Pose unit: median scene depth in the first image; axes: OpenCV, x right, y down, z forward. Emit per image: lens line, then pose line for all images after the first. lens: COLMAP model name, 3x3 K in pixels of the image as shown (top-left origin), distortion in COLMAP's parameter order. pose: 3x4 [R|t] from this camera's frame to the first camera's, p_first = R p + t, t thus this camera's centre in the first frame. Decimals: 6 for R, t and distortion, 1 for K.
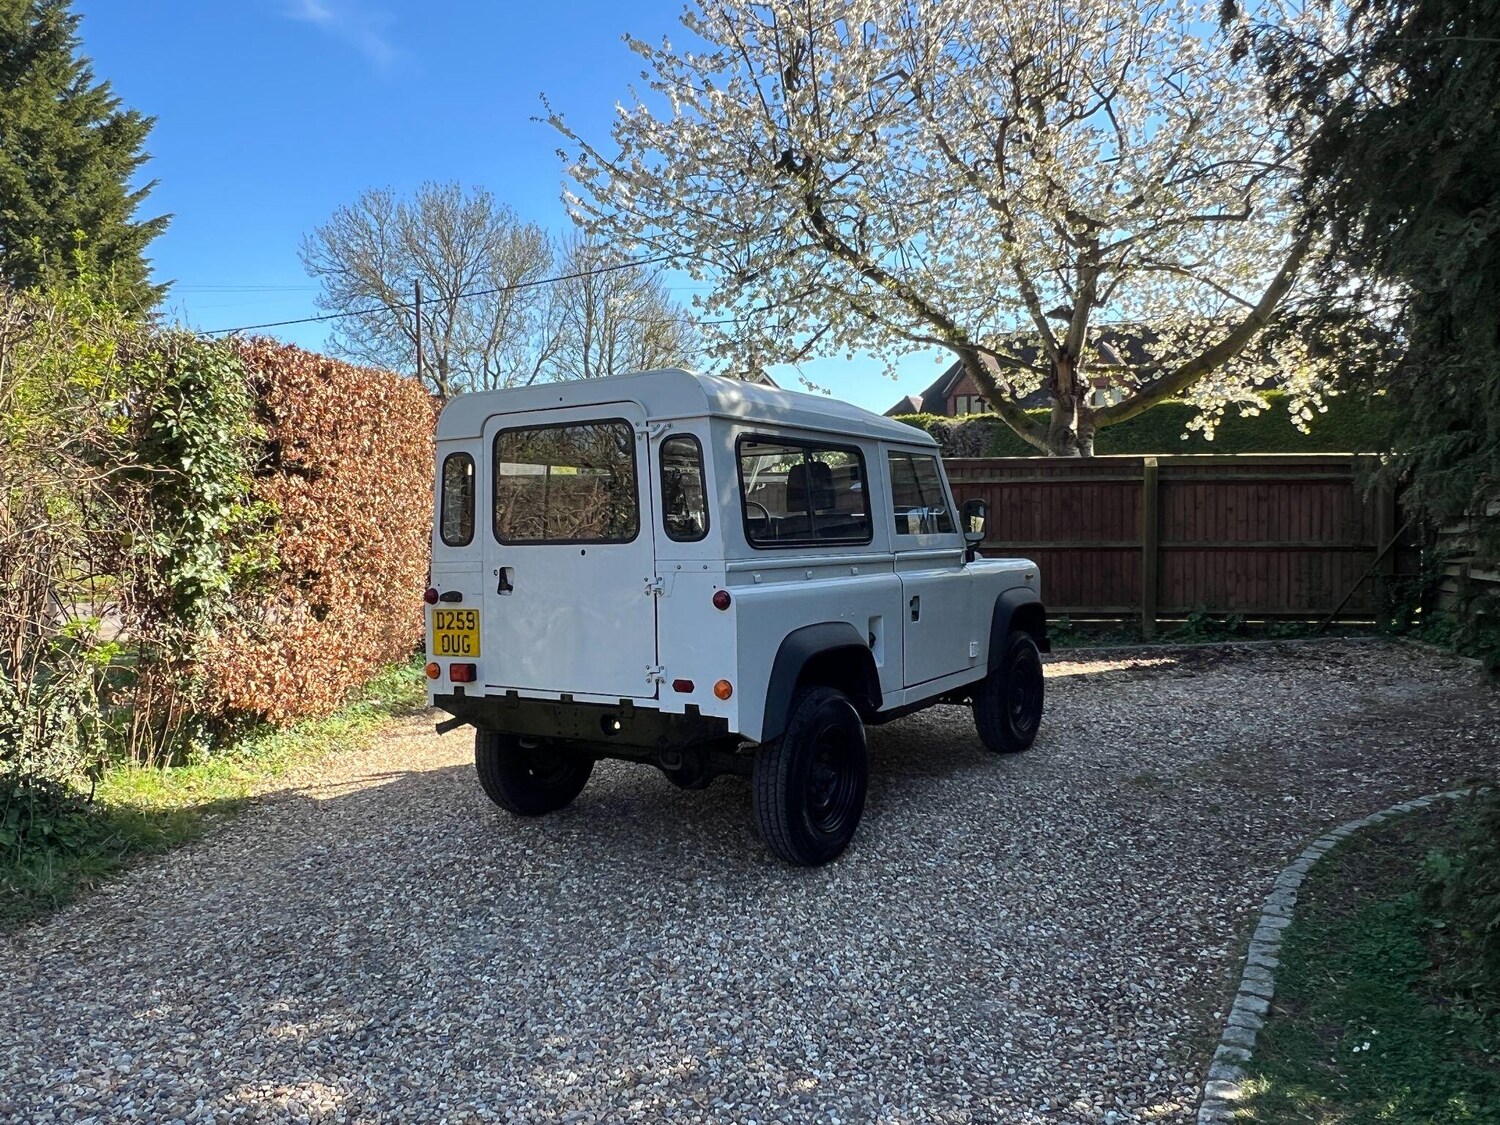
lens RADIAL K [[1170.9, 0, 750.0], [0, 1170.9, 562.5], [0, 0, 1]] dist [0.011163, -0.001819]
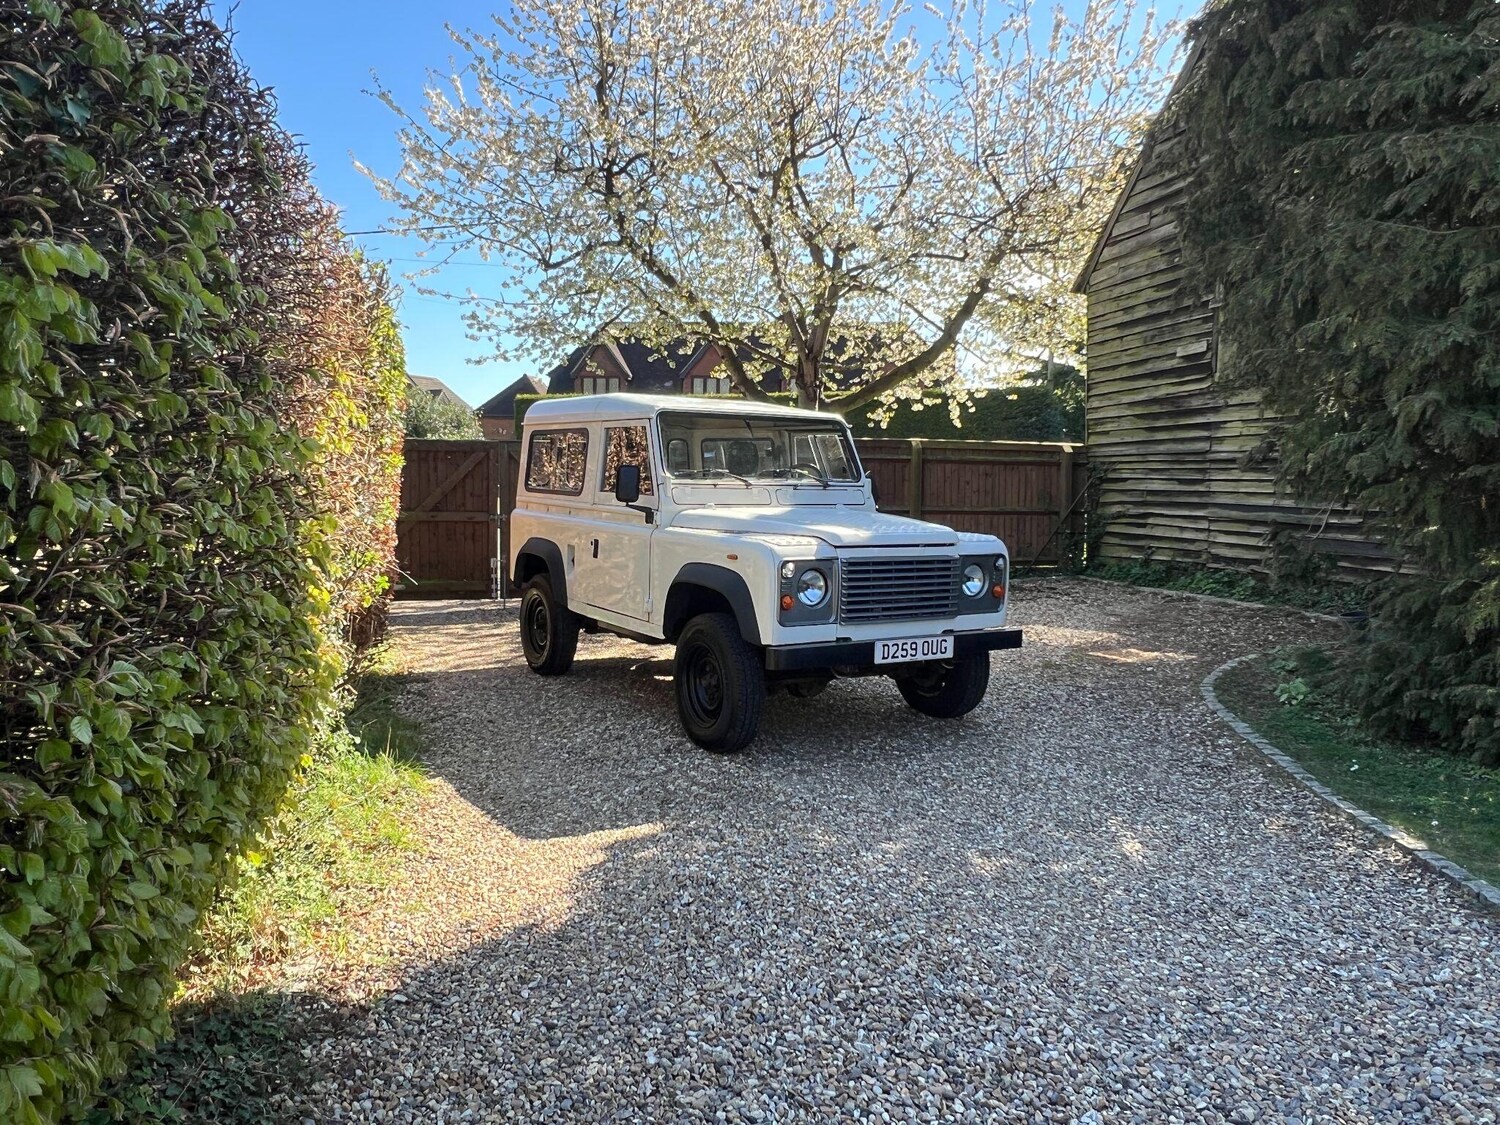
lens RADIAL K [[1170.9, 0, 750.0], [0, 1170.9, 562.5], [0, 0, 1]] dist [0.011163, -0.001819]
pose [[0.906990, -0.013809, 0.420926, -0.642871], [0.005631, 0.999771, 0.020664, 0.026957], [-0.421115, -0.016372, 0.906859, -0.158126]]
